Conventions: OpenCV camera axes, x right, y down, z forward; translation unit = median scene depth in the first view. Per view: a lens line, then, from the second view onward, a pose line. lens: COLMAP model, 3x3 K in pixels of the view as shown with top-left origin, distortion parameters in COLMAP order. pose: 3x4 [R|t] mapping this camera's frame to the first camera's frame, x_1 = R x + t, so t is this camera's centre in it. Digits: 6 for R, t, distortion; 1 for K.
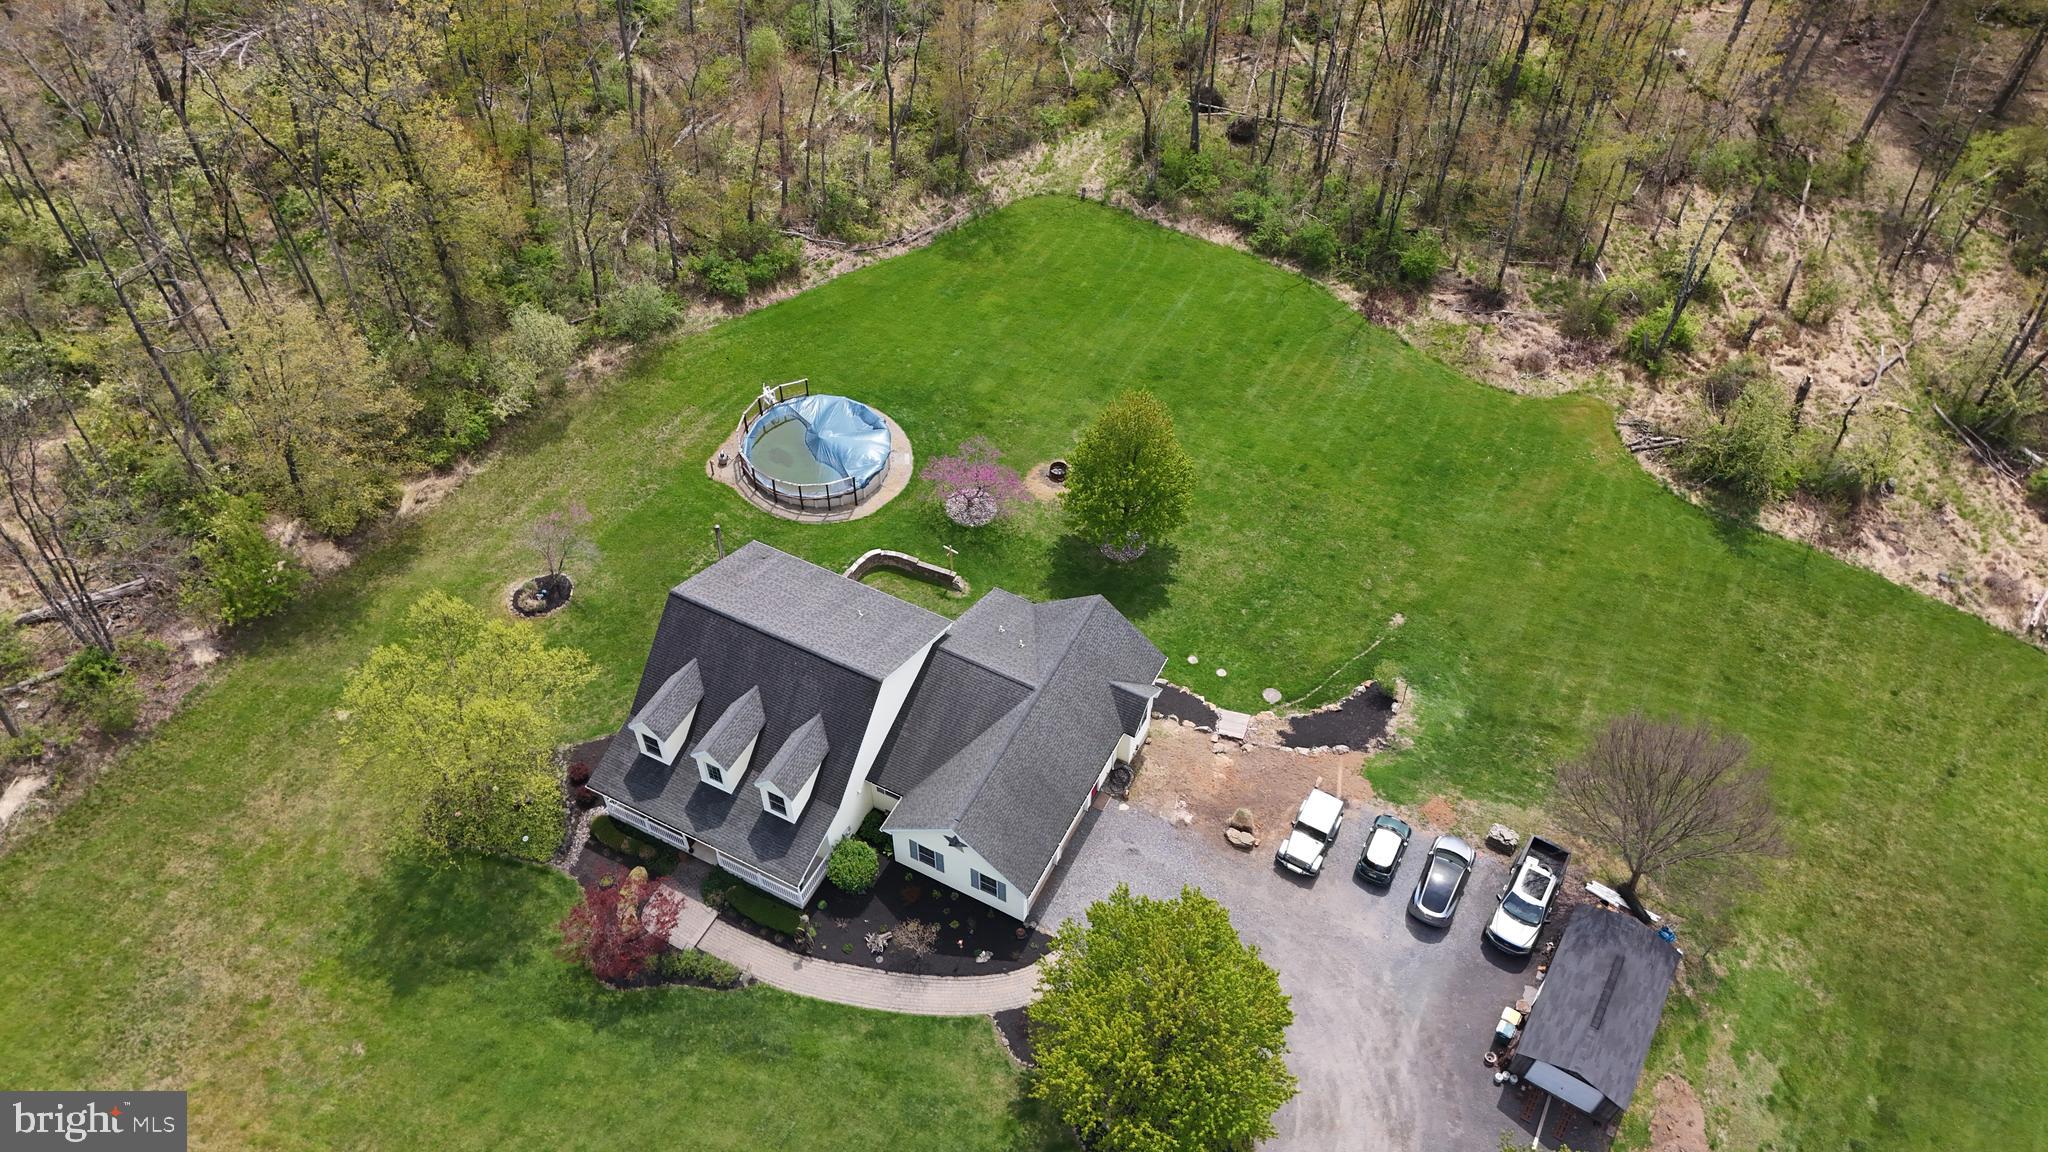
lens RADIAL K [[1499.5, 0, 1022.5], [0, 1499.5, 580.2], [0, 0, 1]] dist [0.101607, -0.116570]
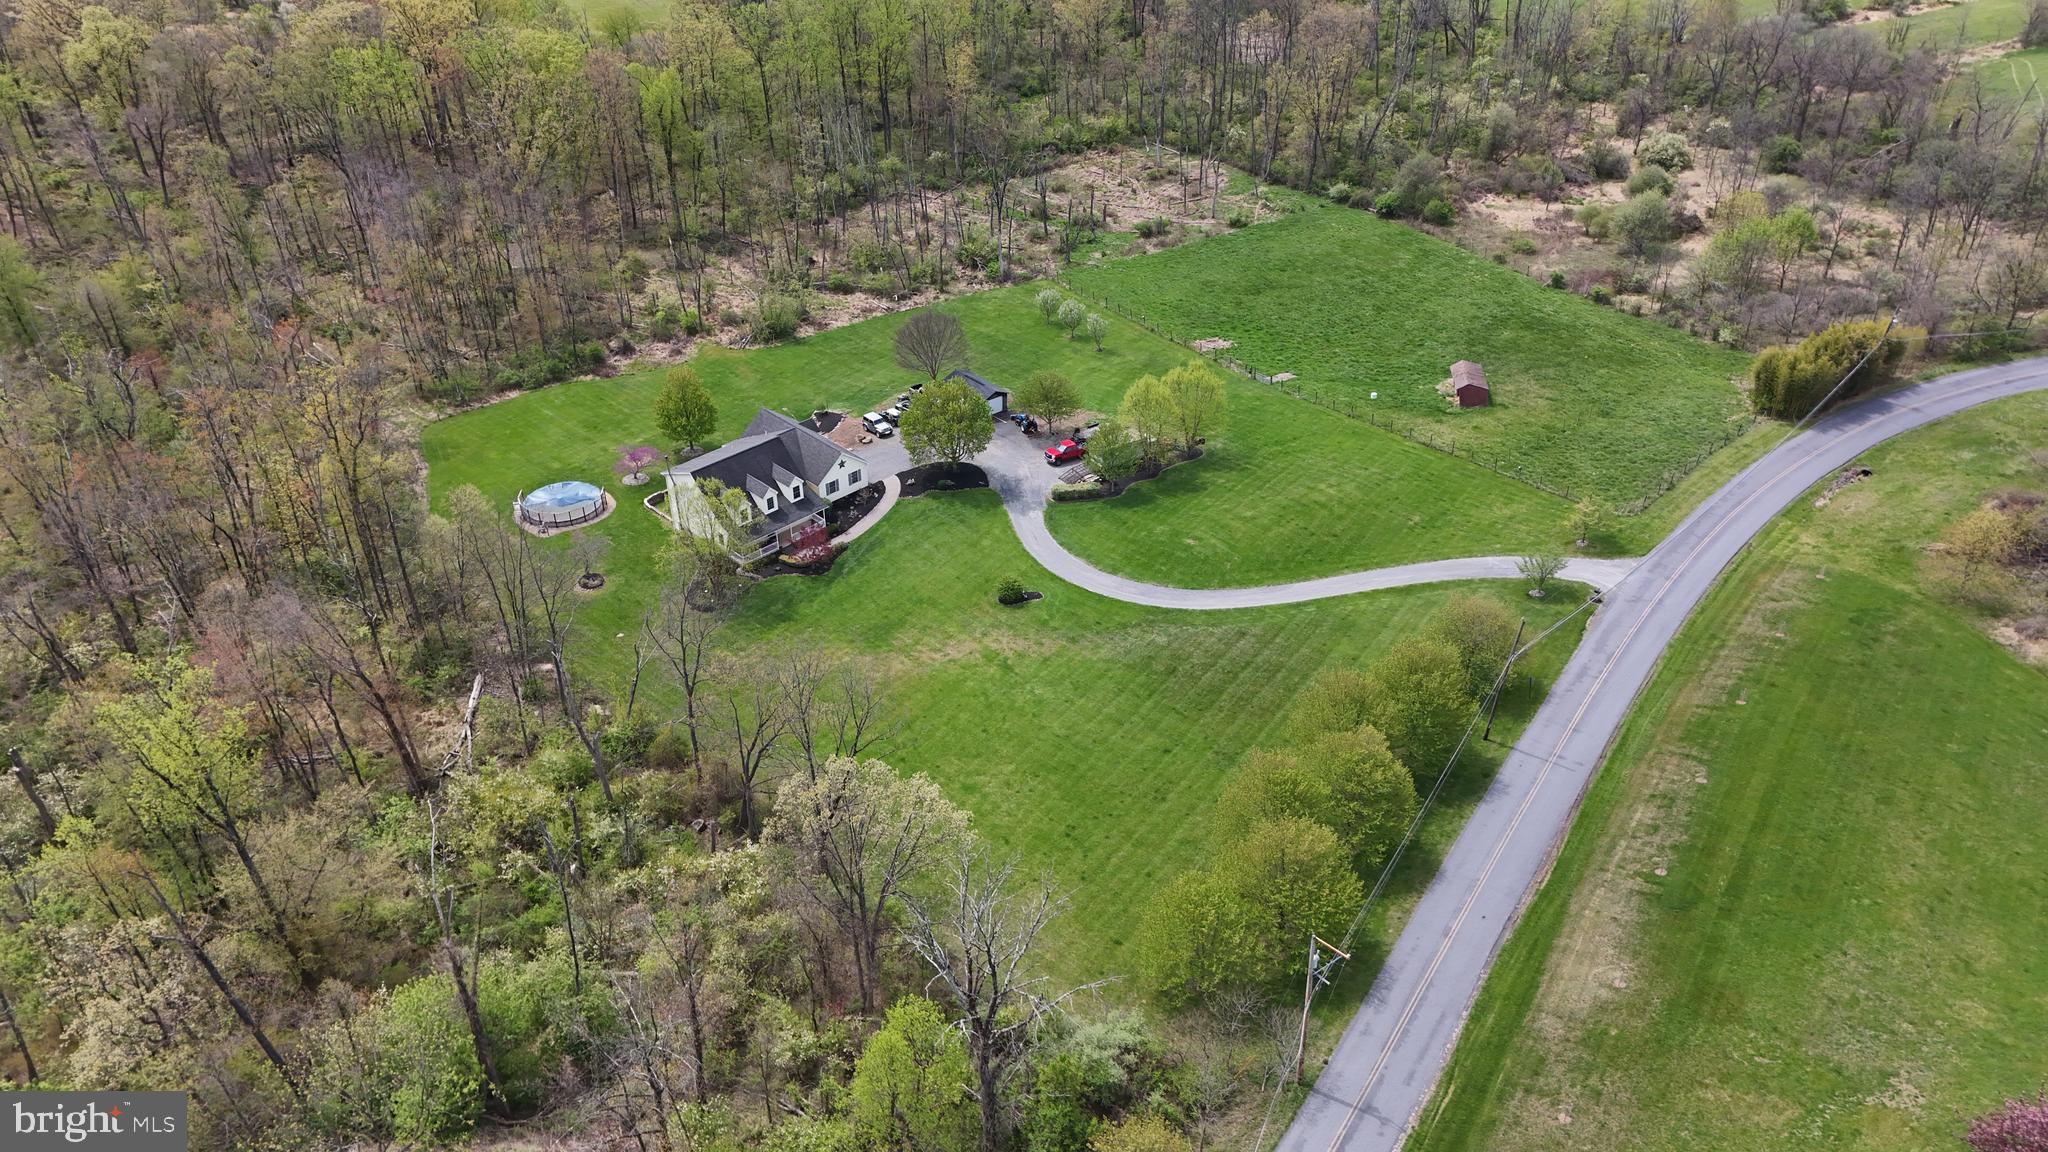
lens RADIAL K [[1499.5, 0, 1022.5], [0, 1499.5, 580.2], [0, 0, 1]] dist [0.101607, -0.116570]
pose [[0.316550, -0.535894, 0.782696, -1.502900], [0.720029, 0.672918, 0.169526, 0.070155], [-0.617538, 0.509901, 0.598872, -0.450968]]
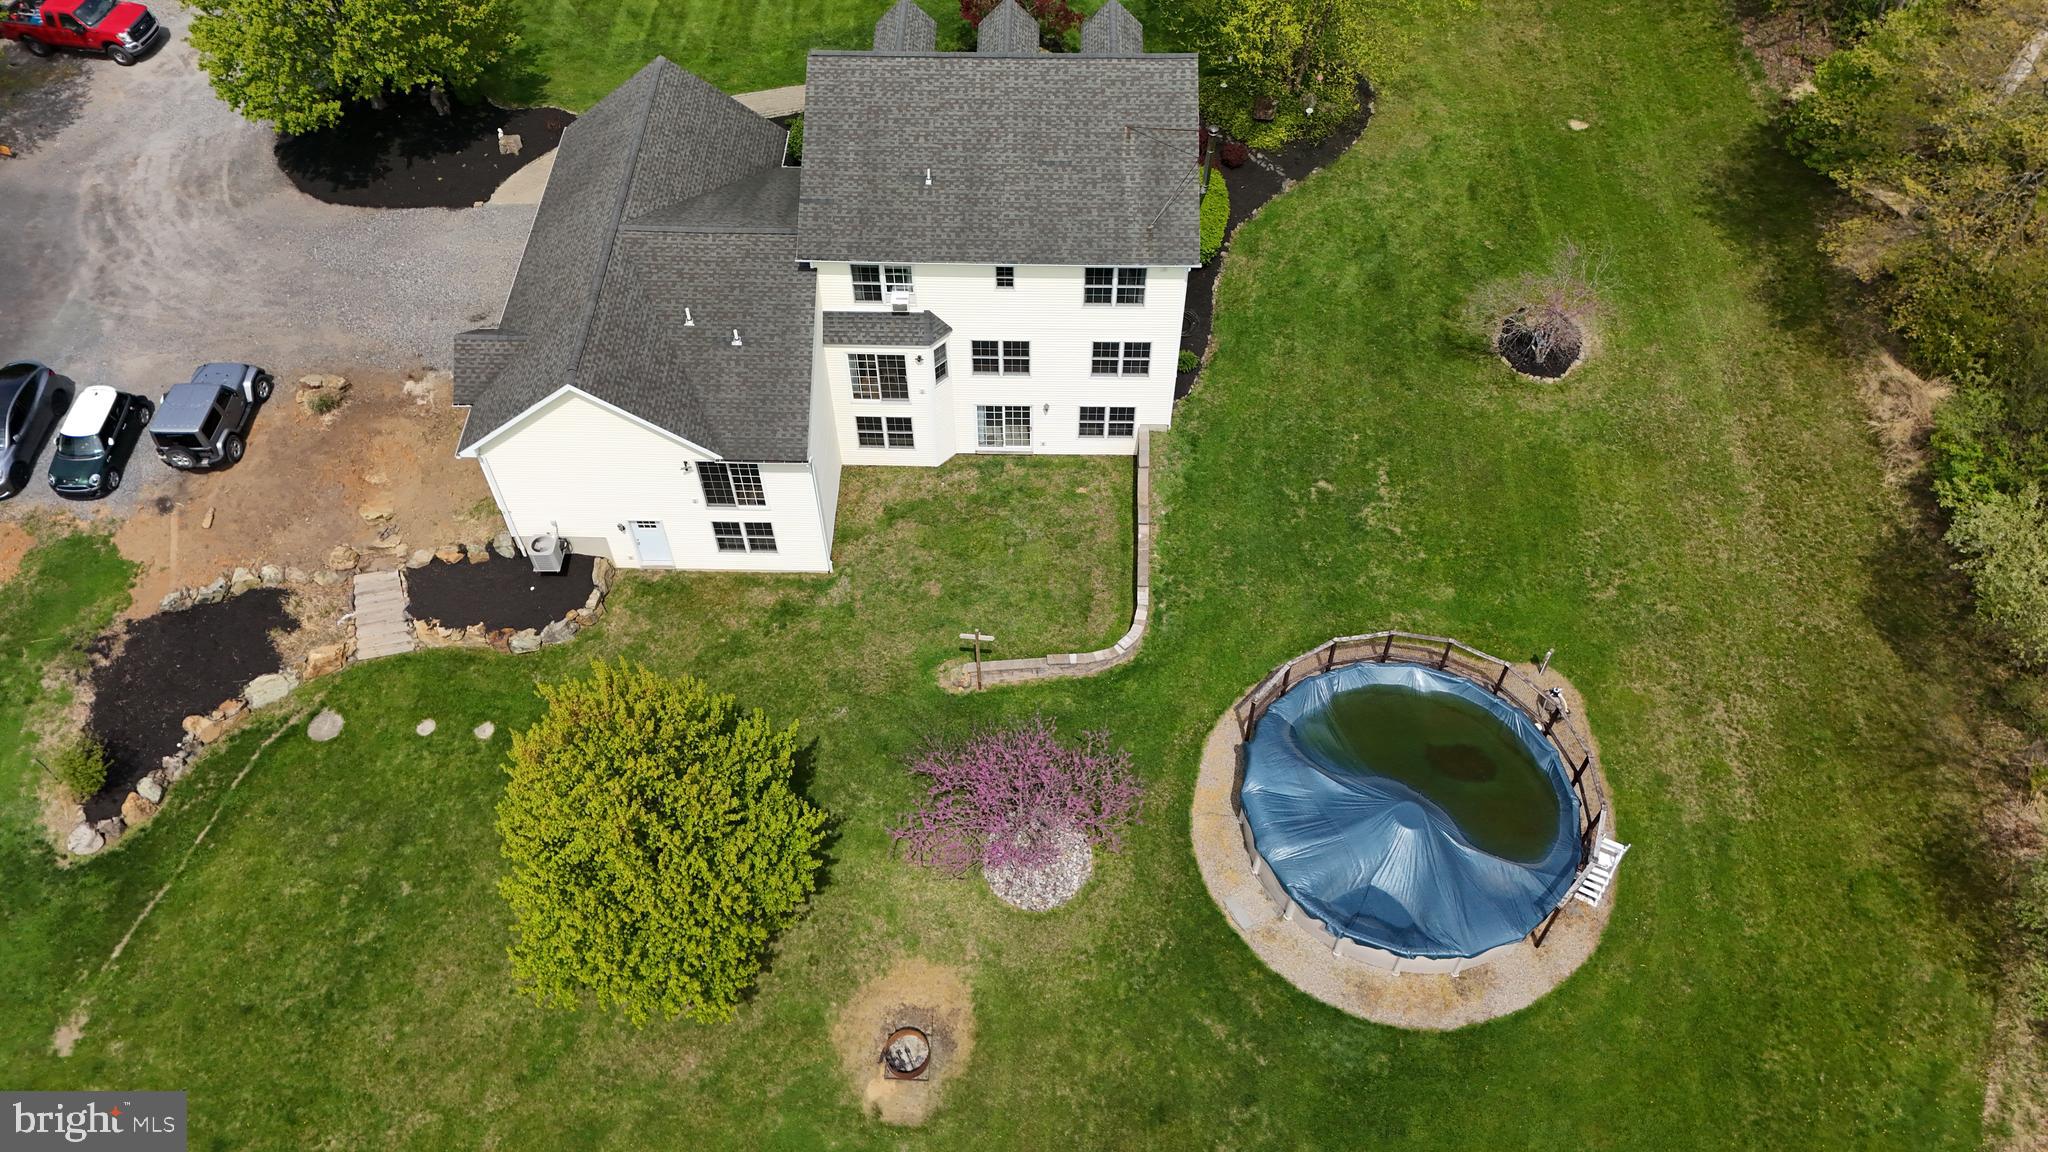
lens RADIAL K [[1499.5, 0, 1022.5], [0, 1499.5, 580.2], [0, 0, 1]] dist [0.101607, -0.116570]
pose [[-0.895976, 0.353289, -0.269098, 0.062900], [-0.333490, -0.135084, 0.933026, -0.459935], [0.293277, 0.925710, 0.238850, 0.800985]]
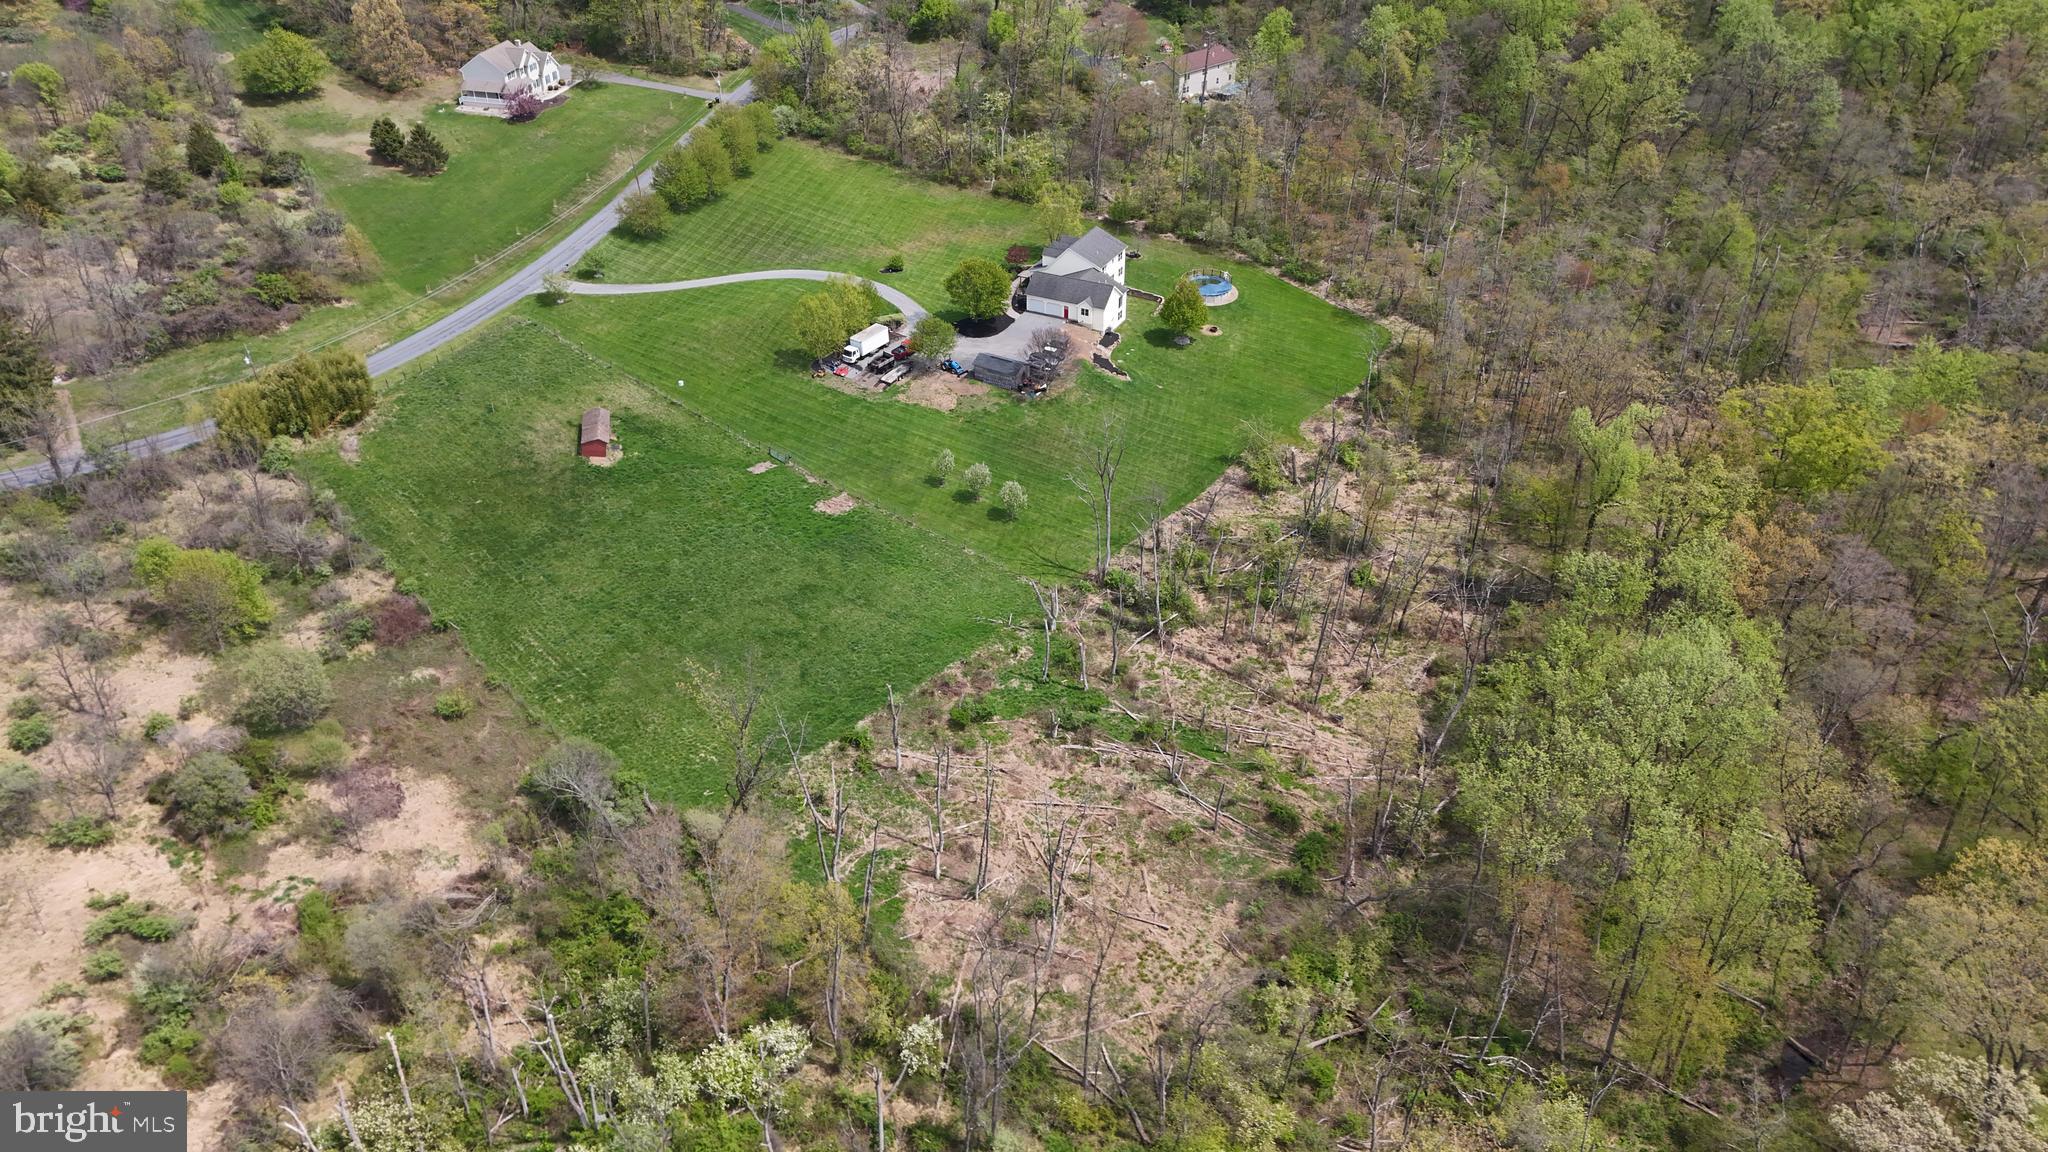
lens RADIAL K [[1499.5, 0, 1022.5], [0, 1499.5, 580.2], [0, 0, 1]] dist [0.101607, -0.116570]
pose [[0.012415, 0.555586, -0.831366, 2.657989], [-0.753112, 0.552132, 0.357733, -0.559604], [0.657775, 0.621670, 0.425273, -0.143327]]
